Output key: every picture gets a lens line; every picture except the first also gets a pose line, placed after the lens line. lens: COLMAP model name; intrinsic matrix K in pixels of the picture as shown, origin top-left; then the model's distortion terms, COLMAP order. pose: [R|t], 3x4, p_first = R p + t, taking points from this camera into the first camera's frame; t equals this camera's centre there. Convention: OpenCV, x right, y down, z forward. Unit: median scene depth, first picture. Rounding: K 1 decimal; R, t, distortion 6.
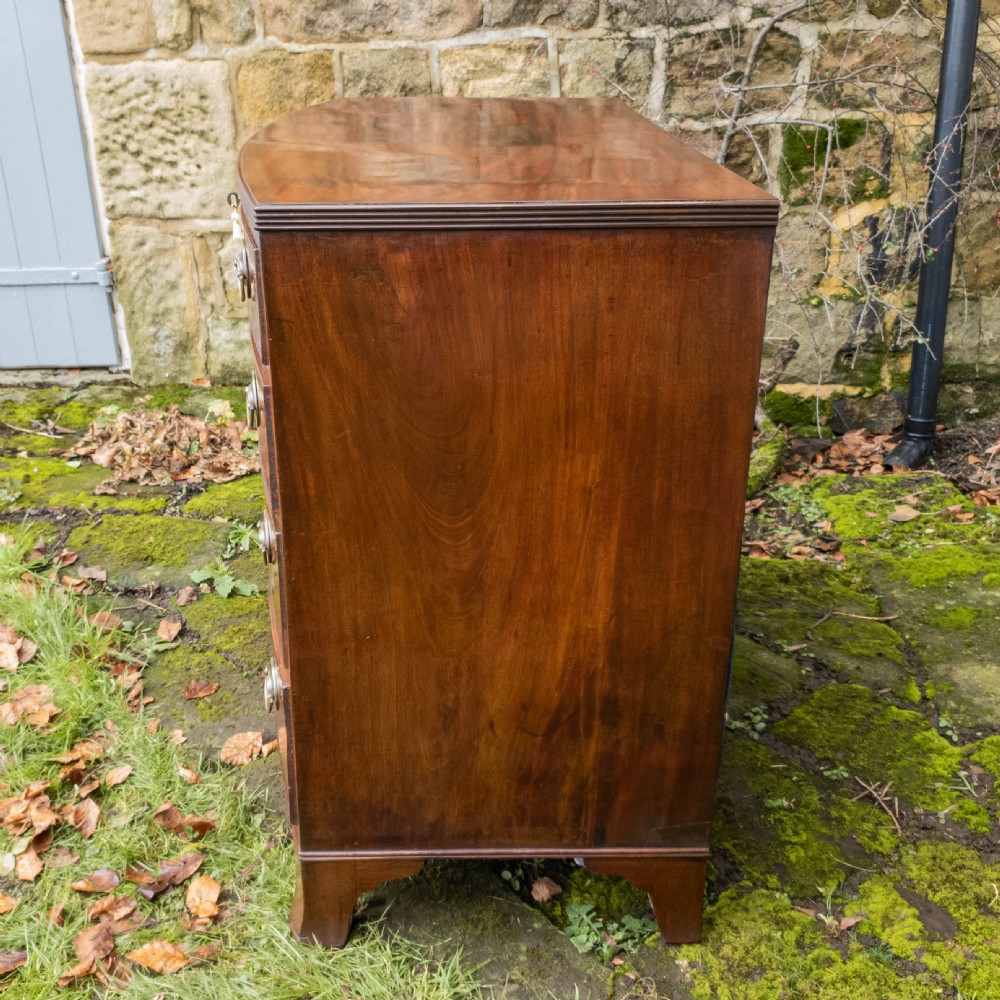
lens RADIAL K [[1191.5, 0, 466.1], [0, 1191.5, 513.0], [0, 0, 1]] dist [0.113320, -0.294671]
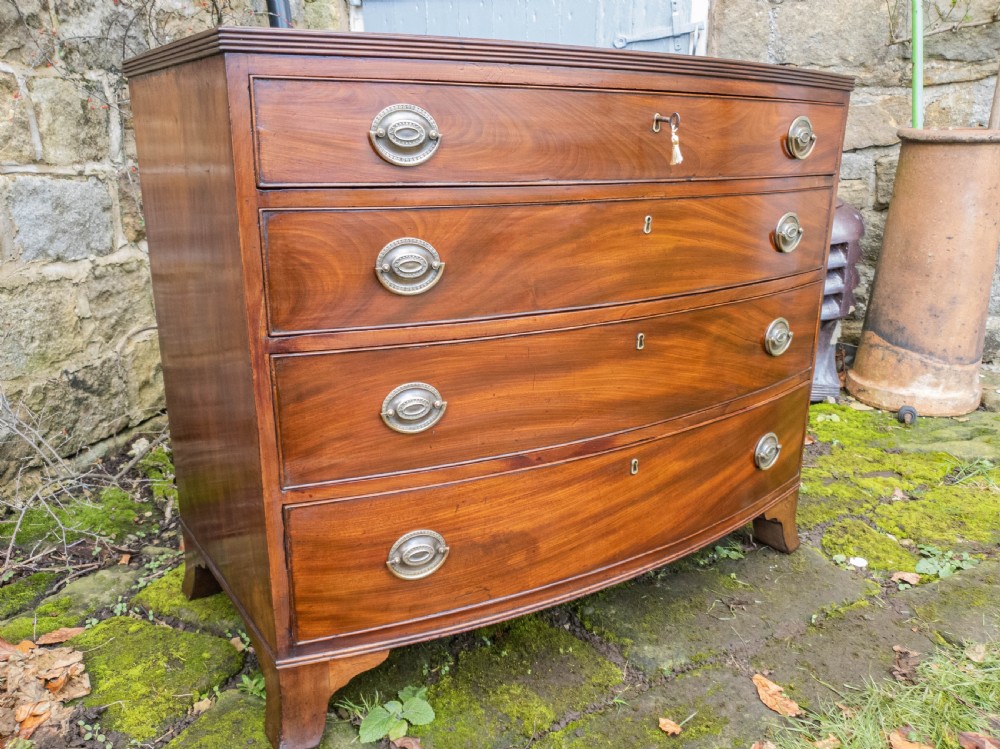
lens RADIAL K [[806.9, 0, 483.5], [0, 806.9, 381.6], [0, 0, 1]] dist [-0.043805, 0.091339]
pose [[0.209699, -0.279583, 0.936942, -0.483076], [0.407321, 0.896119, 0.176238, -0.152326], [-0.888885, 0.344679, 0.301795, 0.586278]]
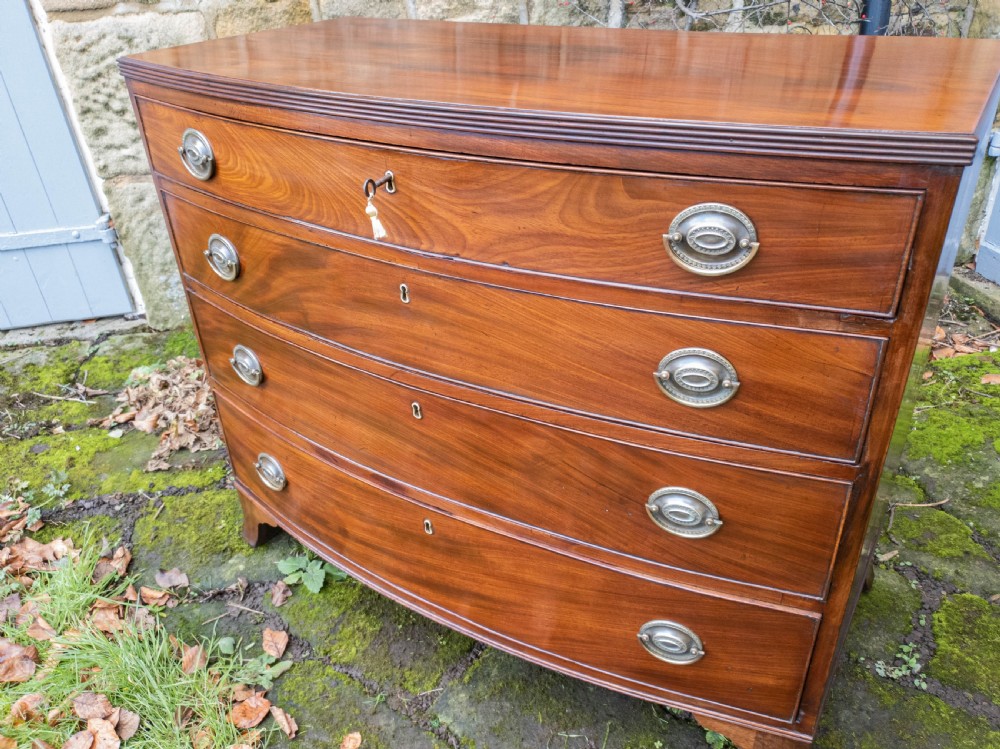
lens RADIAL K [[786.6, 0, 506.7], [0, 786.6, 380.7], [0, 0, 1]] dist [-0.049922, 0.106462]
pose [[0.973422, -0.141945, 0.179725, -0.114943], [0.122899, 0.985958, 0.113058, -0.116720], [-0.193250, -0.087965, 0.977198, 0.288536]]
